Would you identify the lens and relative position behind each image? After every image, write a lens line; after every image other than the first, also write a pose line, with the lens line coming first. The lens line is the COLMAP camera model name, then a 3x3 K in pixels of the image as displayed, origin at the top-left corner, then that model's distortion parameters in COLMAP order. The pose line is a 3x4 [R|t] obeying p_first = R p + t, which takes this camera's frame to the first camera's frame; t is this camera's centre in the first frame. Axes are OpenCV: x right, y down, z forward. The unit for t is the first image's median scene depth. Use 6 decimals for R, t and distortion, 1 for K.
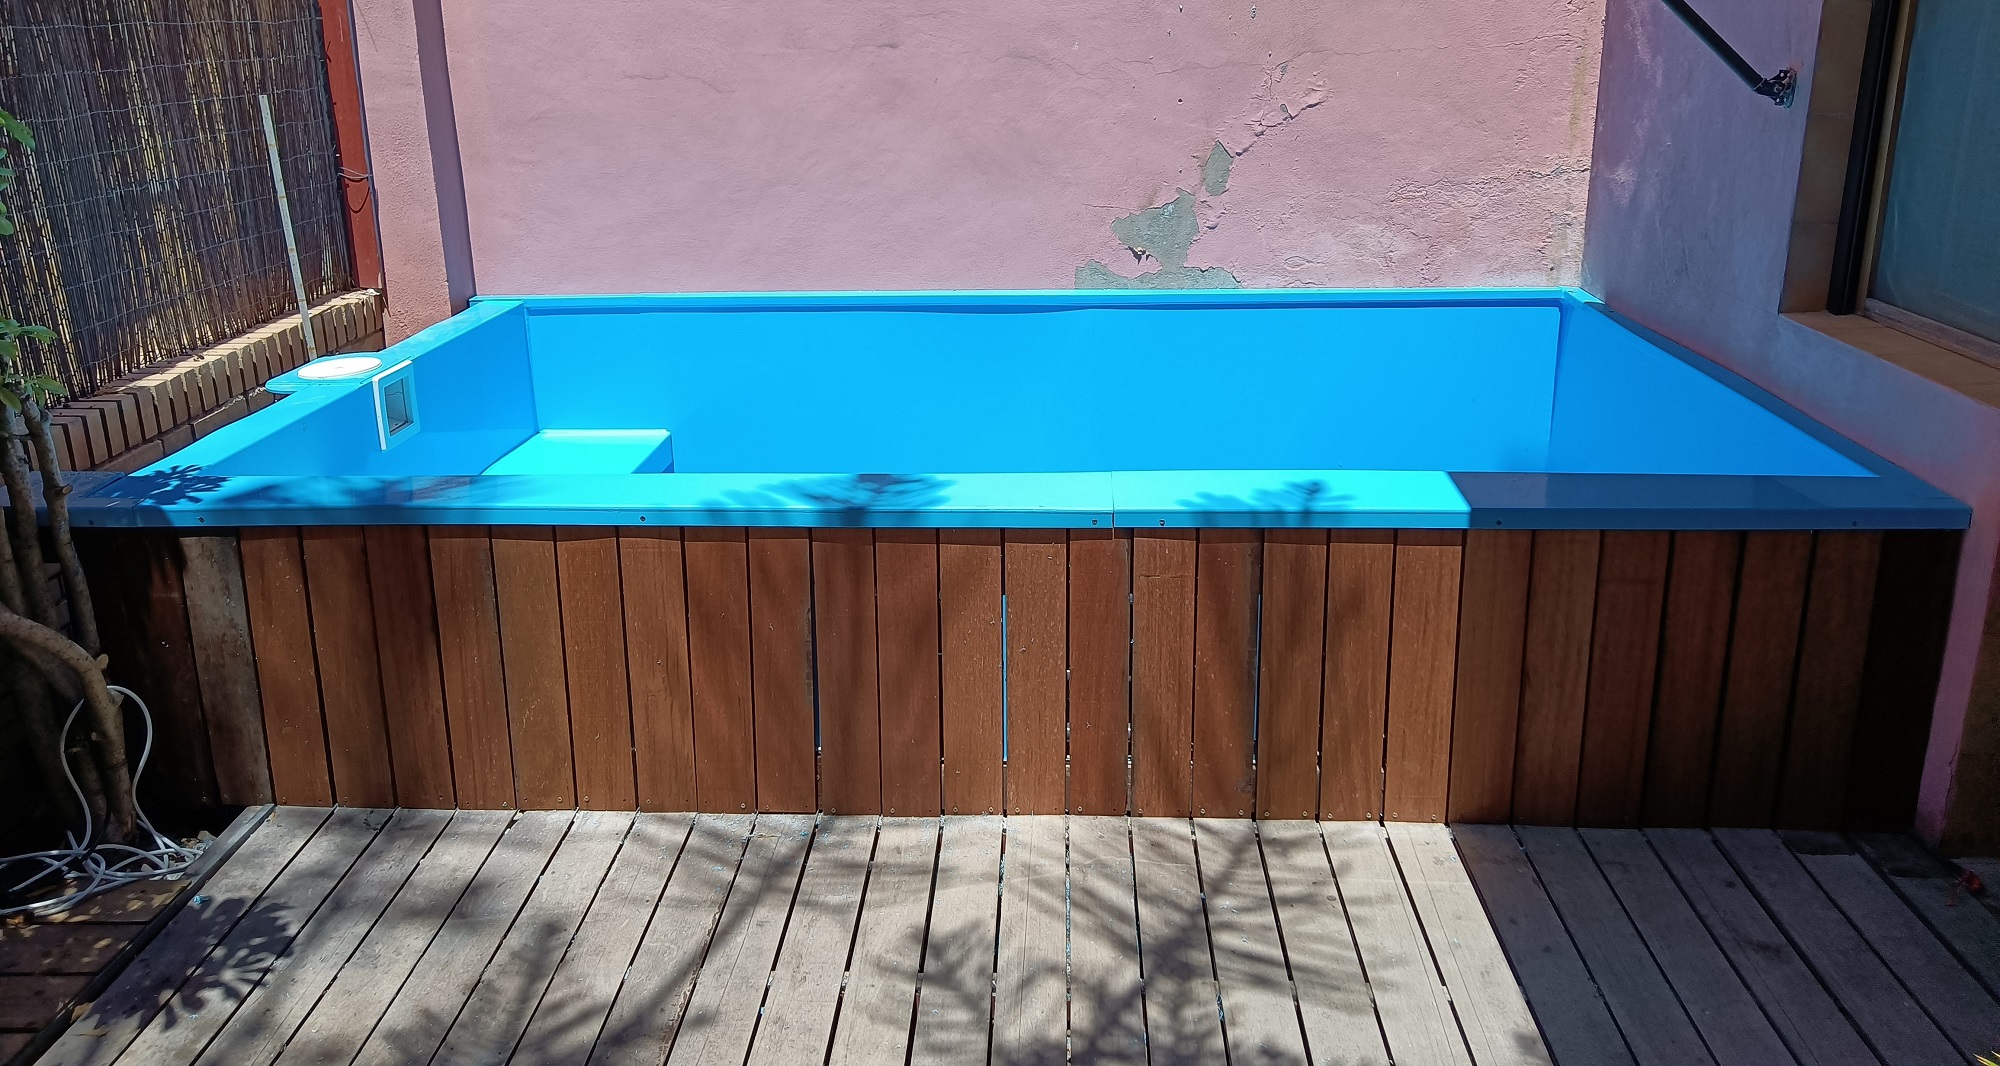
lens RADIAL K [[1432.4, 0, 1005.7], [0, 1432.4, 429.4], [0, 0, 1]] dist [0.055479, -0.003357]
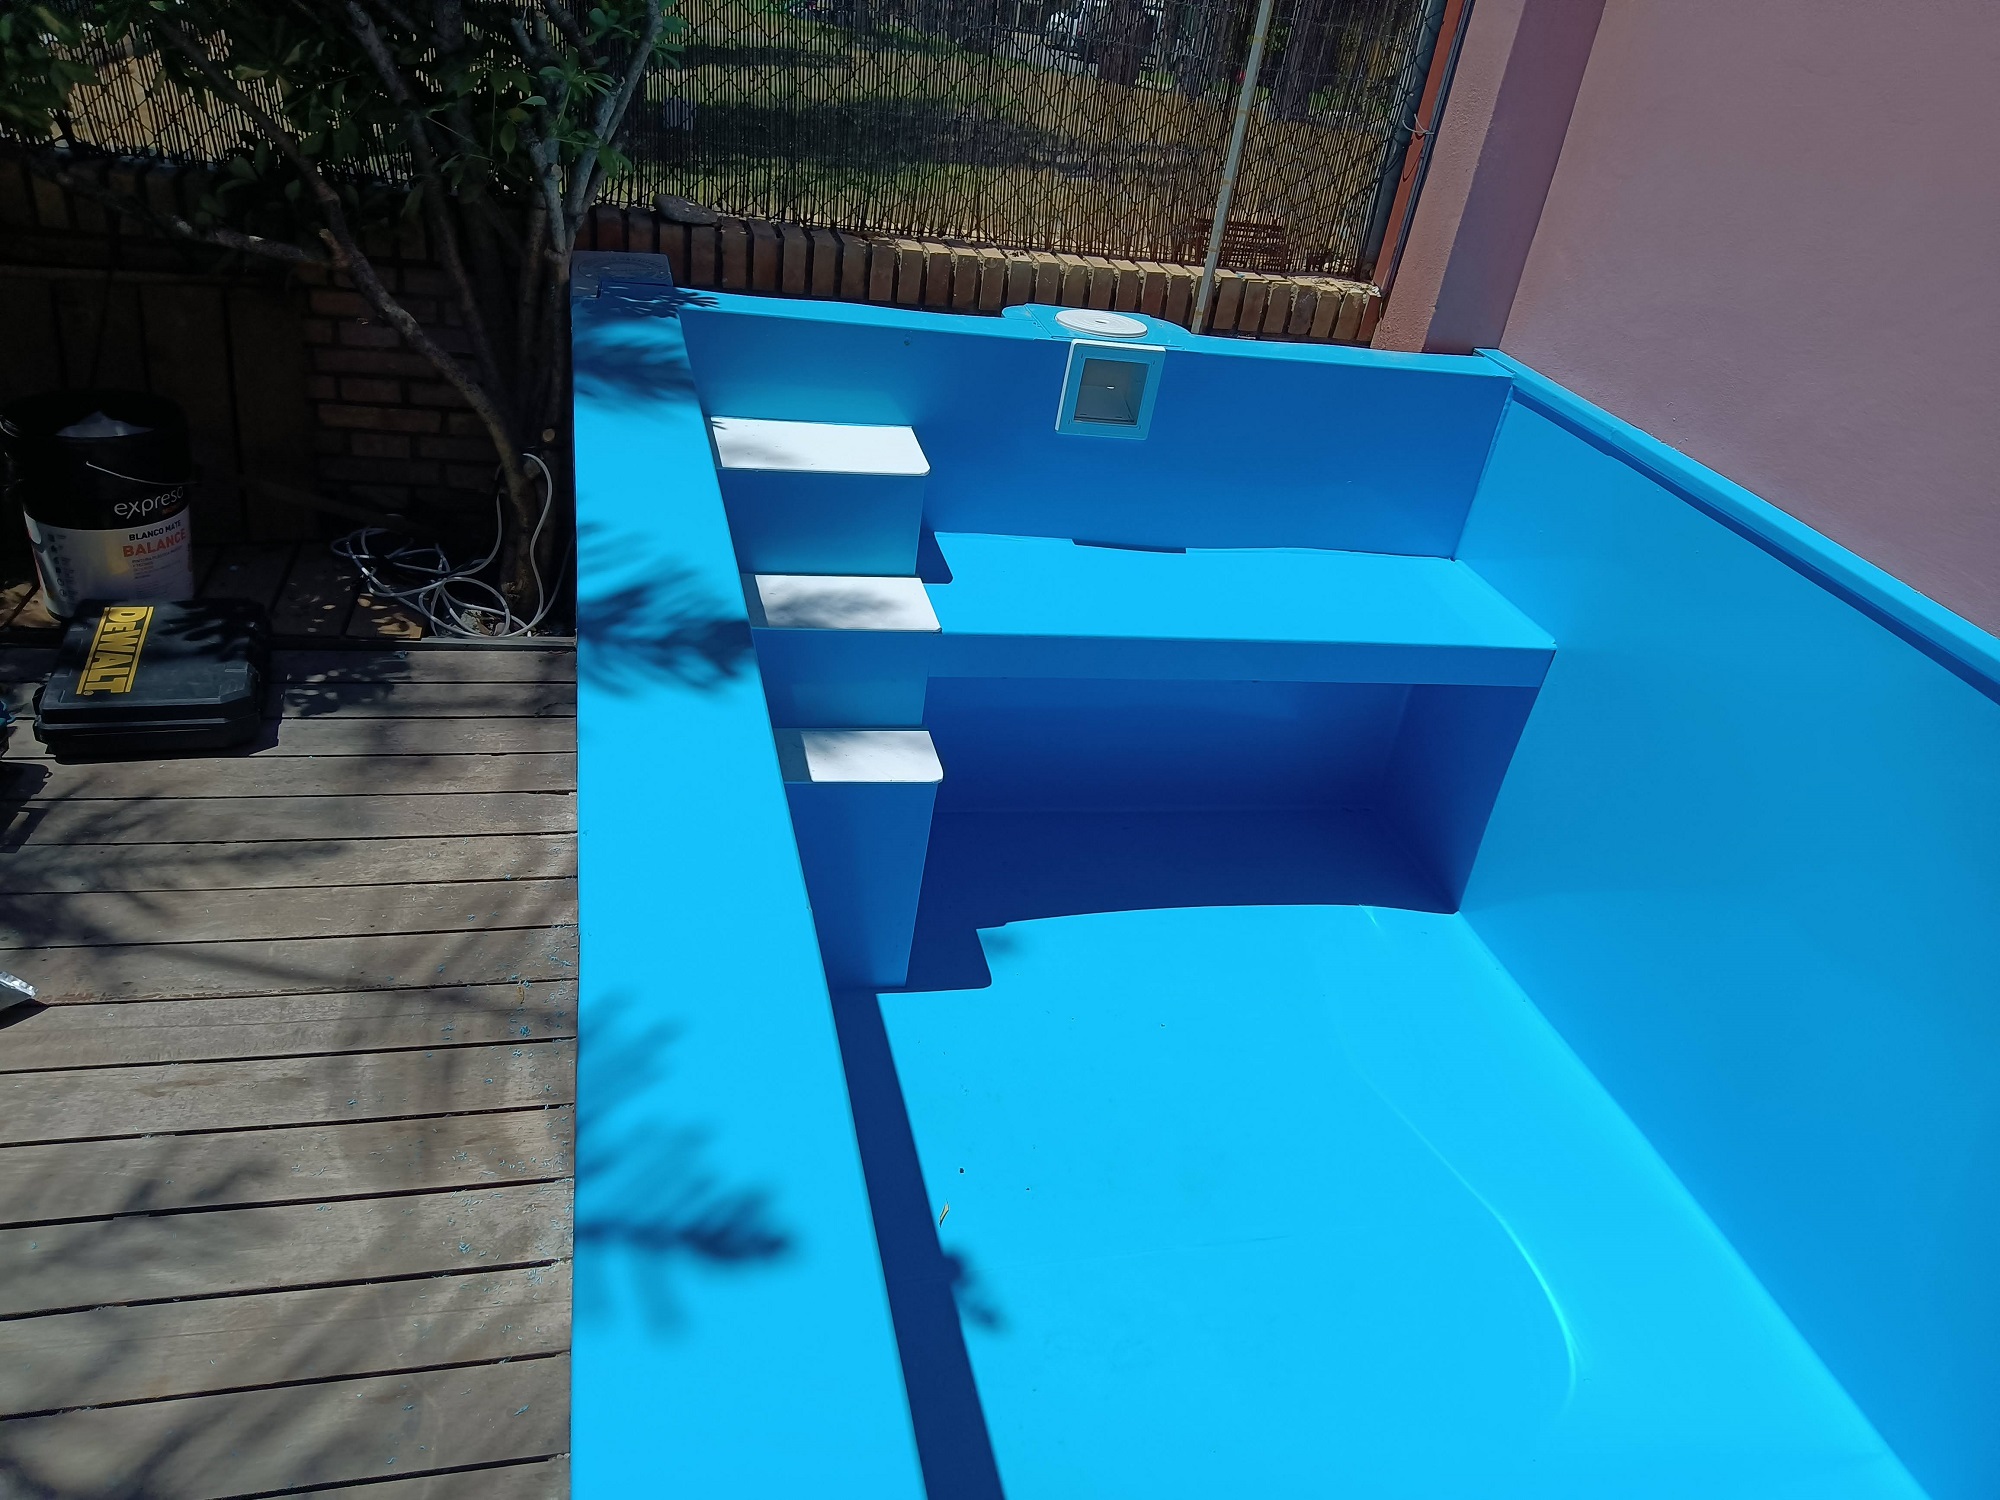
lens RADIAL K [[1449.6, 0, 1009.6], [0, 1449.6, 757.9], [0, 0, 1]] dist [0.089353, -0.131330]
pose [[0.267179, 0.538354, -0.799244, 0.434948], [-0.415414, 0.812717, 0.408561, -0.212178], [0.869509, 0.222858, 0.440781, 0.874175]]
